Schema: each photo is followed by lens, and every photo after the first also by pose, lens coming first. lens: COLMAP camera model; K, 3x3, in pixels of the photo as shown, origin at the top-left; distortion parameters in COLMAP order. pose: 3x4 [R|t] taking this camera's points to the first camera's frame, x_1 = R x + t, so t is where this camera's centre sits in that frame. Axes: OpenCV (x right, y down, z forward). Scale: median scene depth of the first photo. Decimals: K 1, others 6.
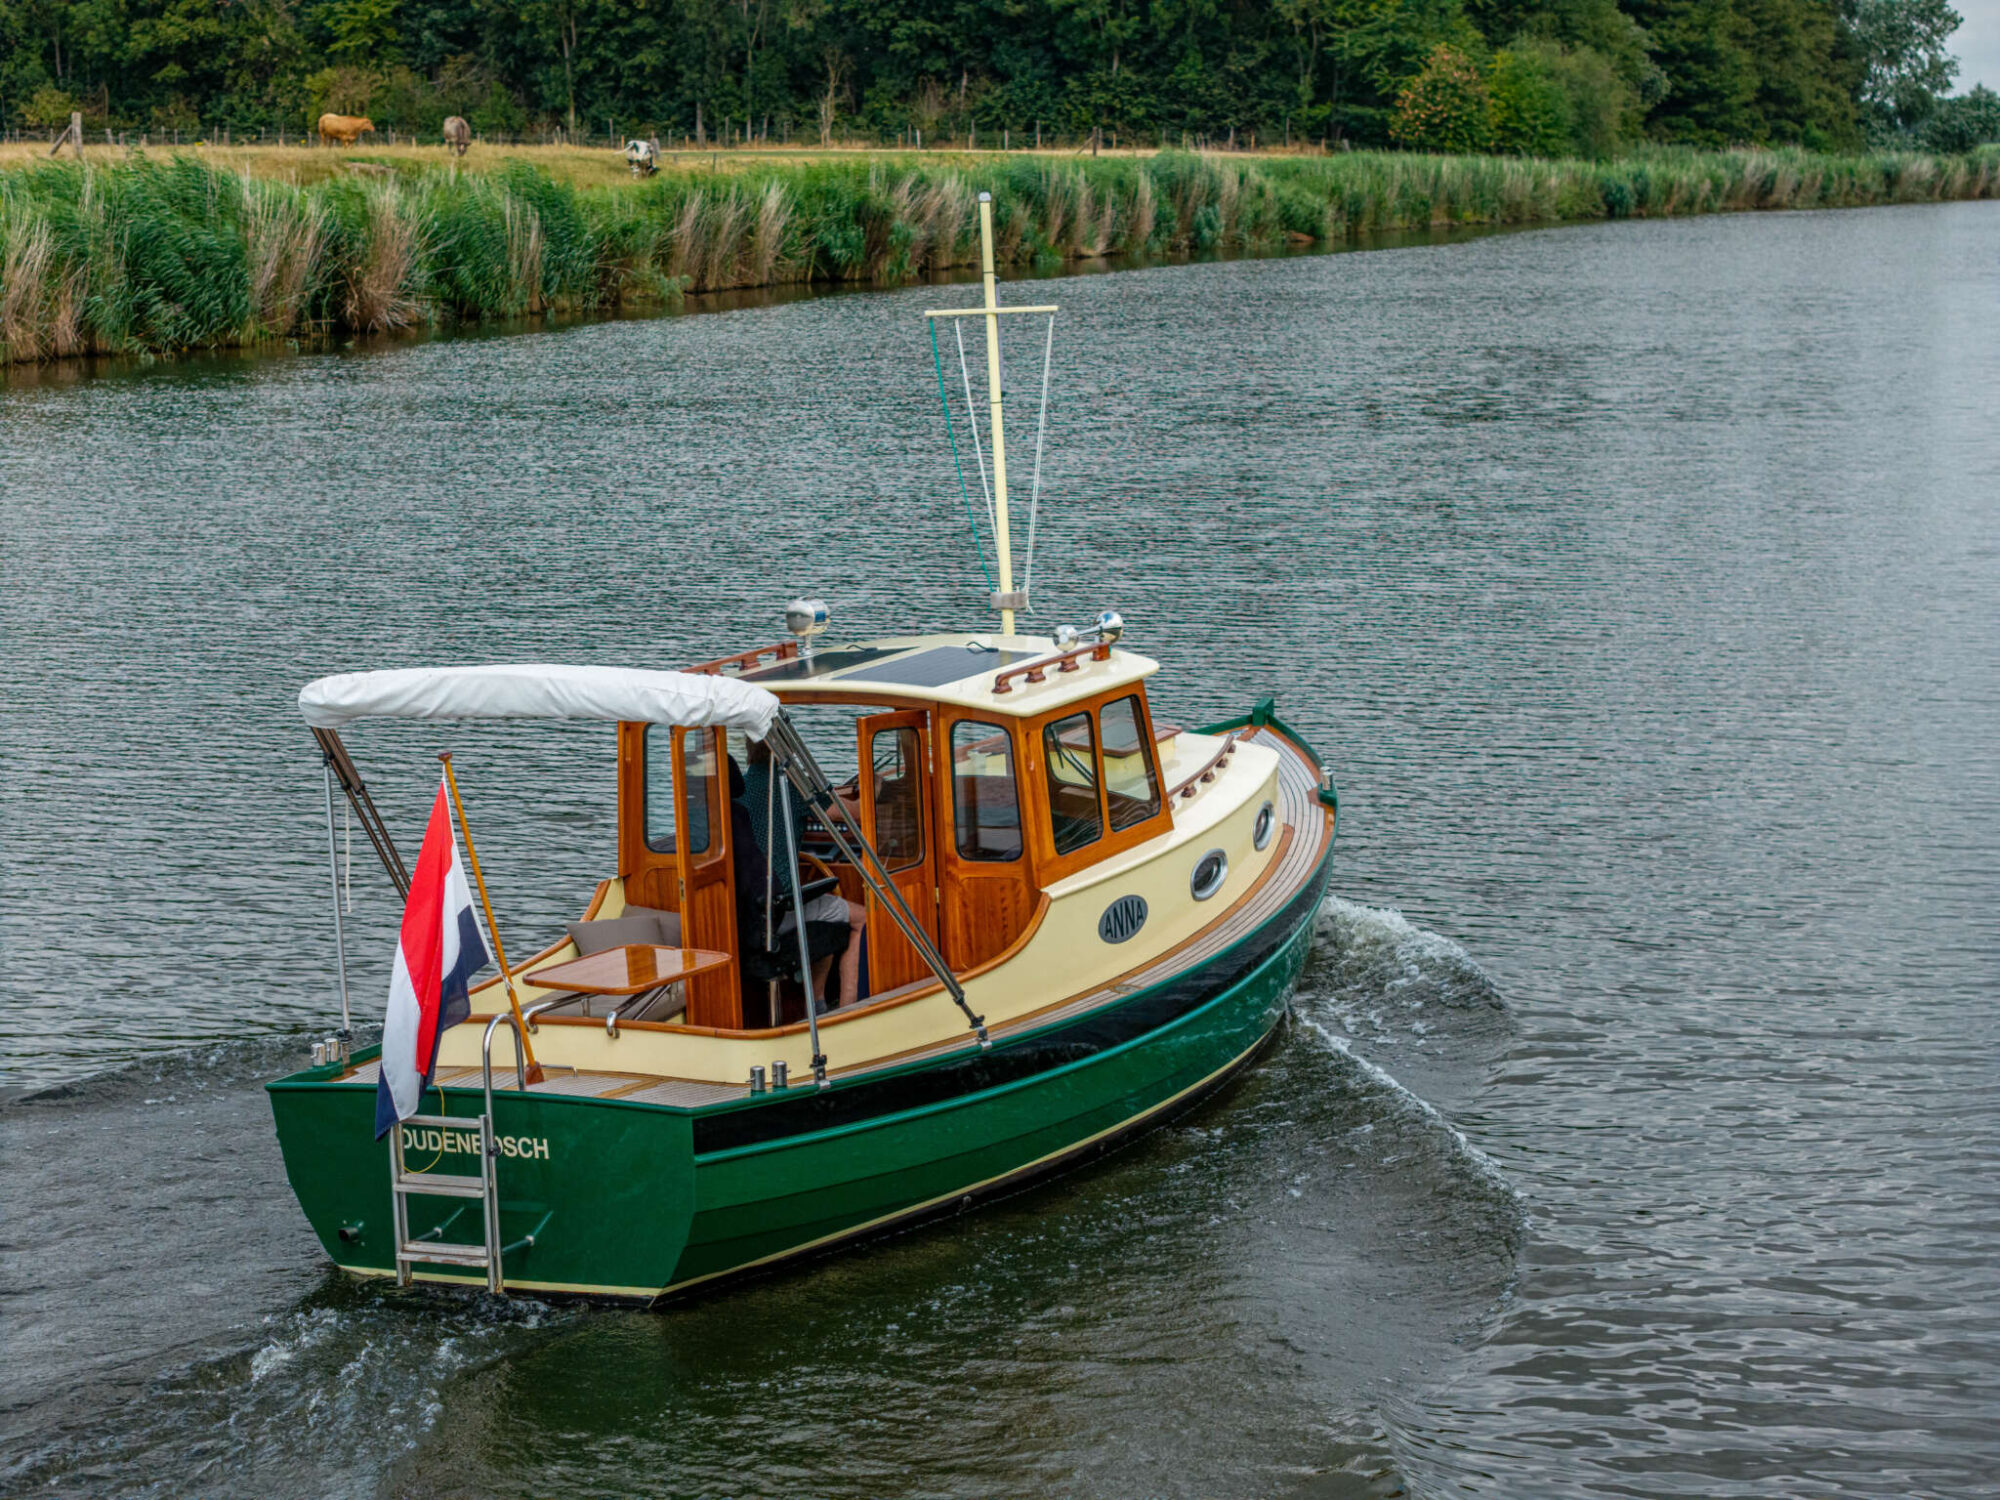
lens RADIAL K [[4026.3, 0, 1000.0], [0, 4026.3, 750.0], [0, 0, 1]] dist [-0.133018, -0.131666]
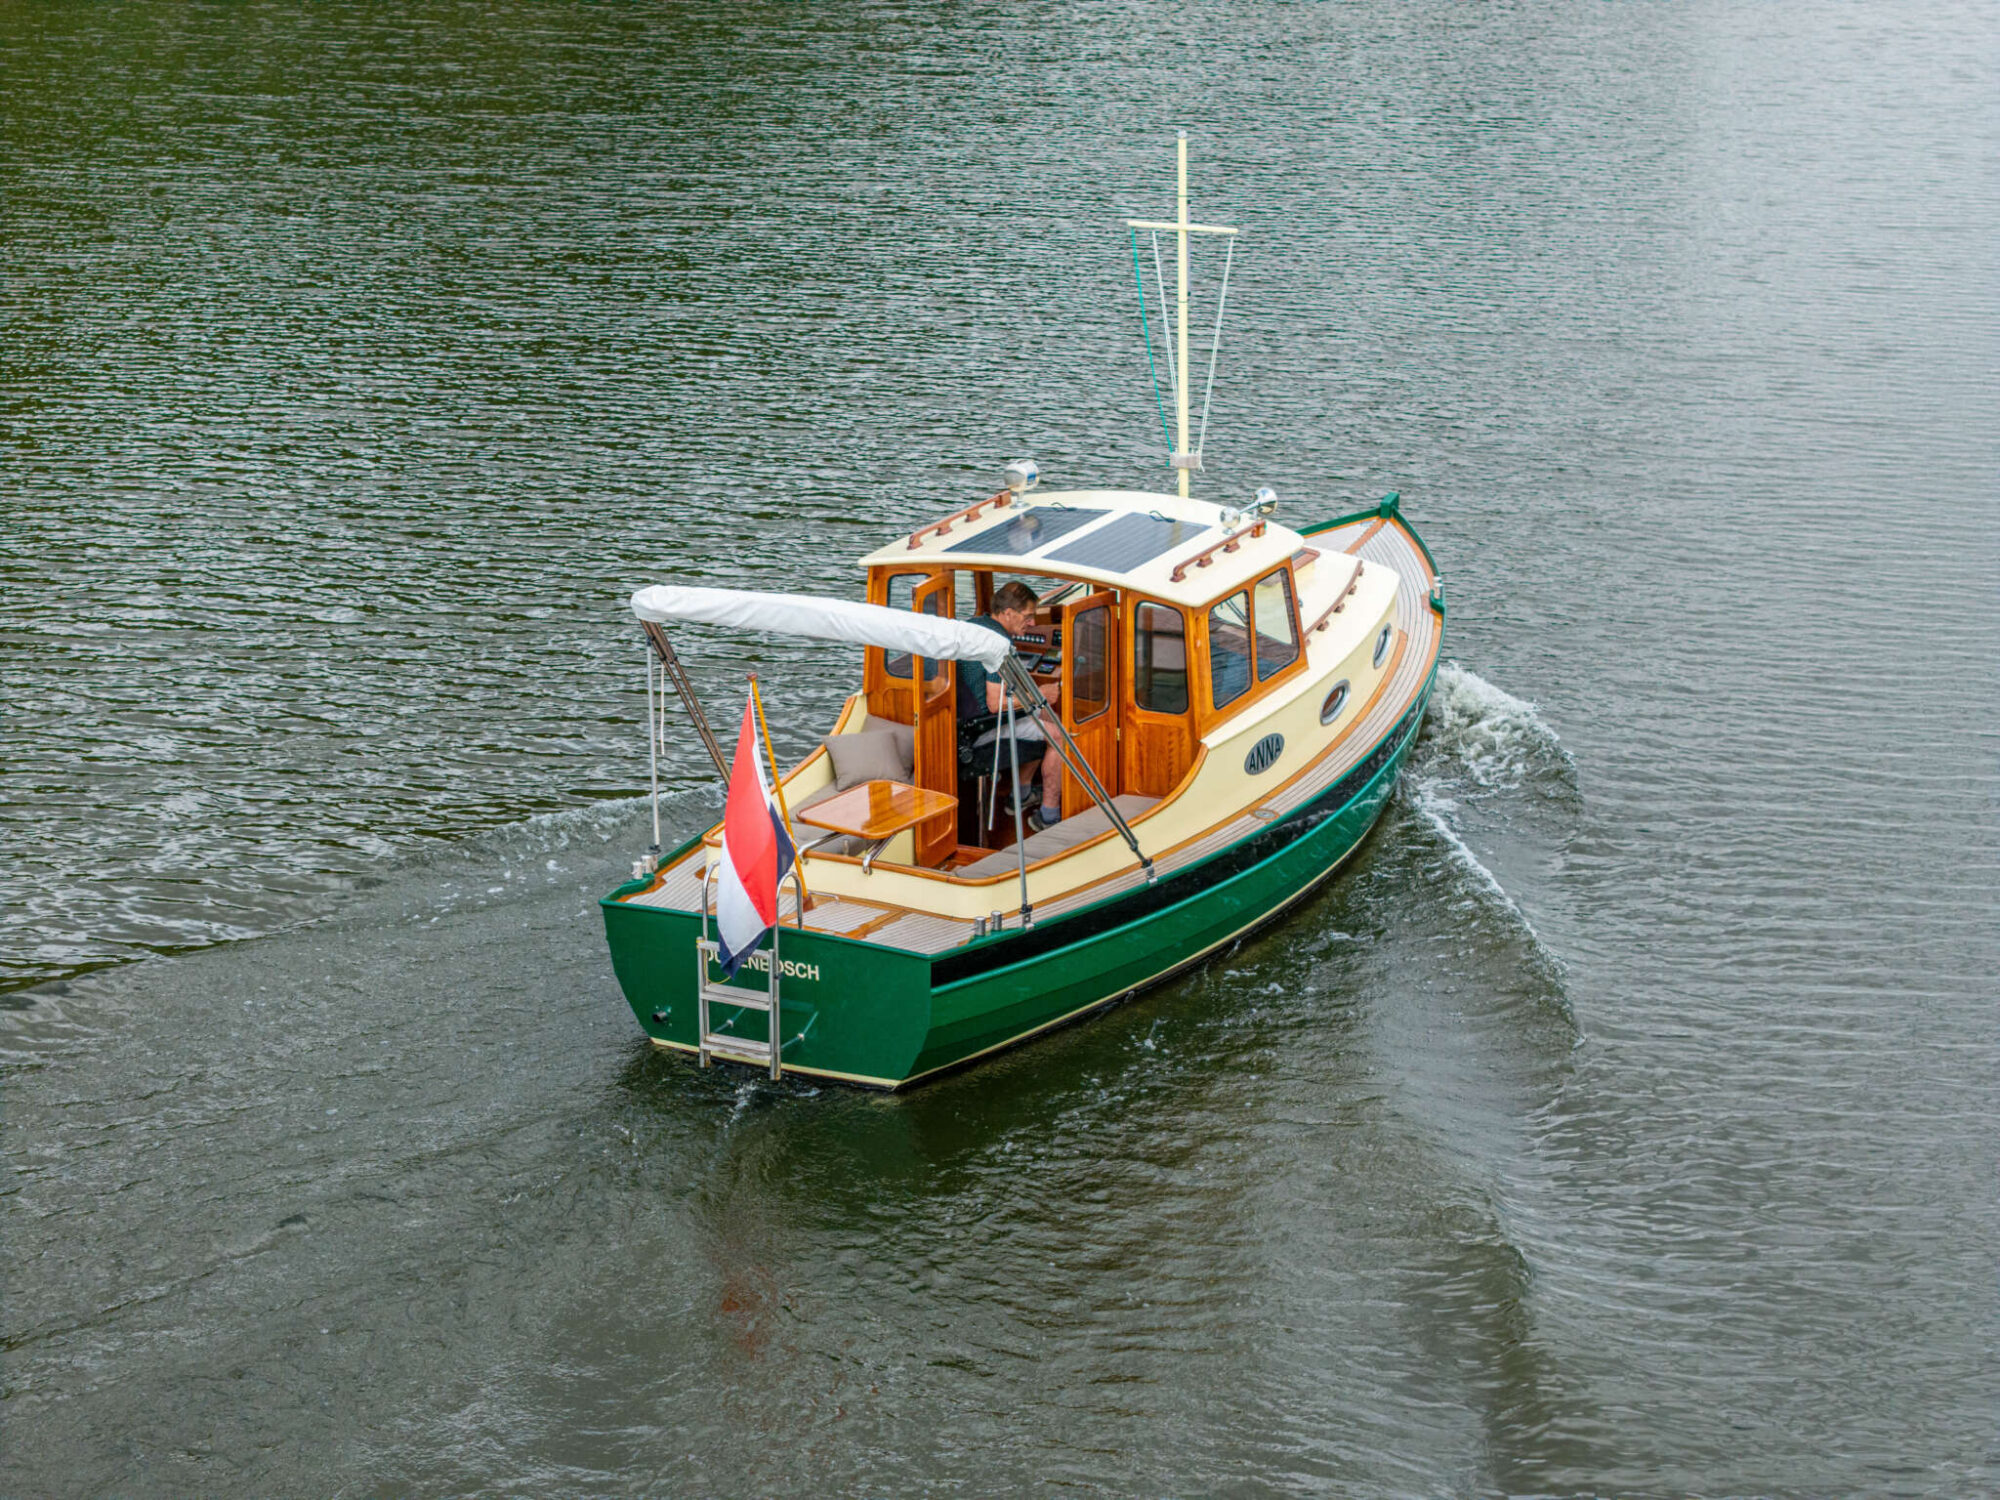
lens RADIAL K [[4026.3, 0, 1000.0], [0, 4026.3, 750.0], [0, 0, 1]] dist [-0.133018, -0.131666]
pose [[0.998343, 0.050953, -0.026751, -0.019802], [-0.046030, 0.986007, 0.160225, -0.170448], [0.034541, -0.158728, 0.986718, -0.262881]]
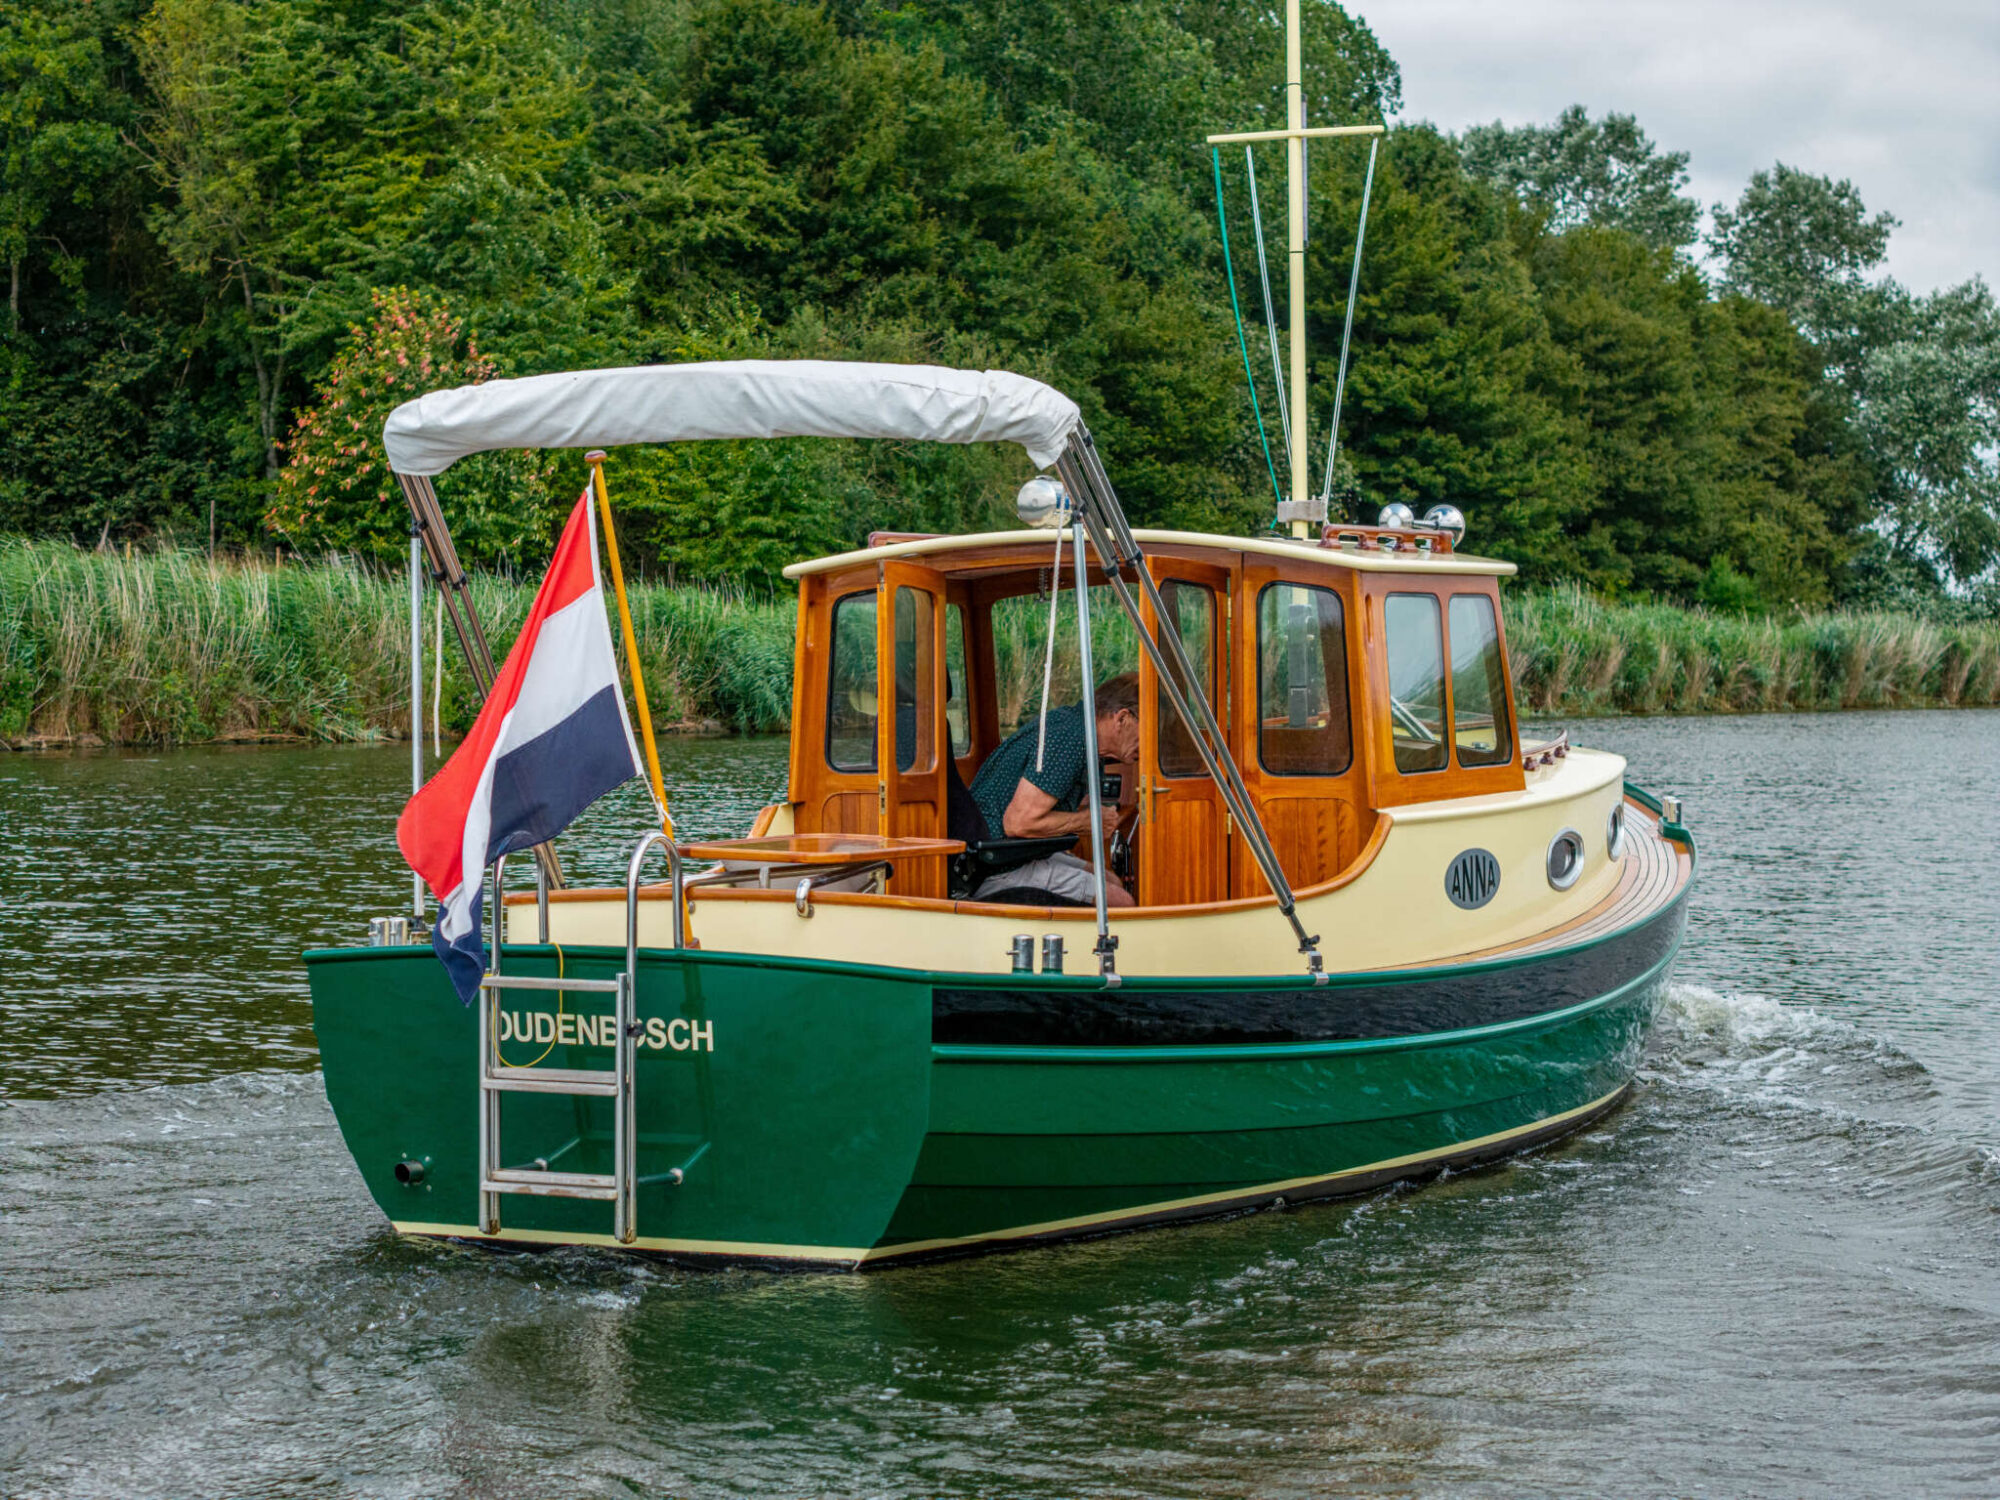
lens RADIAL K [[4026.3, 0, 1000.0], [0, 4026.3, 750.0], [0, 0, 1]] dist [-0.133018, -0.131666]
pose [[0.998913, 0.045573, -0.009837, -0.054172], [-0.046386, 0.992682, -0.111495, 0.114038], [0.004684, 0.111830, 0.993716, 0.288229]]
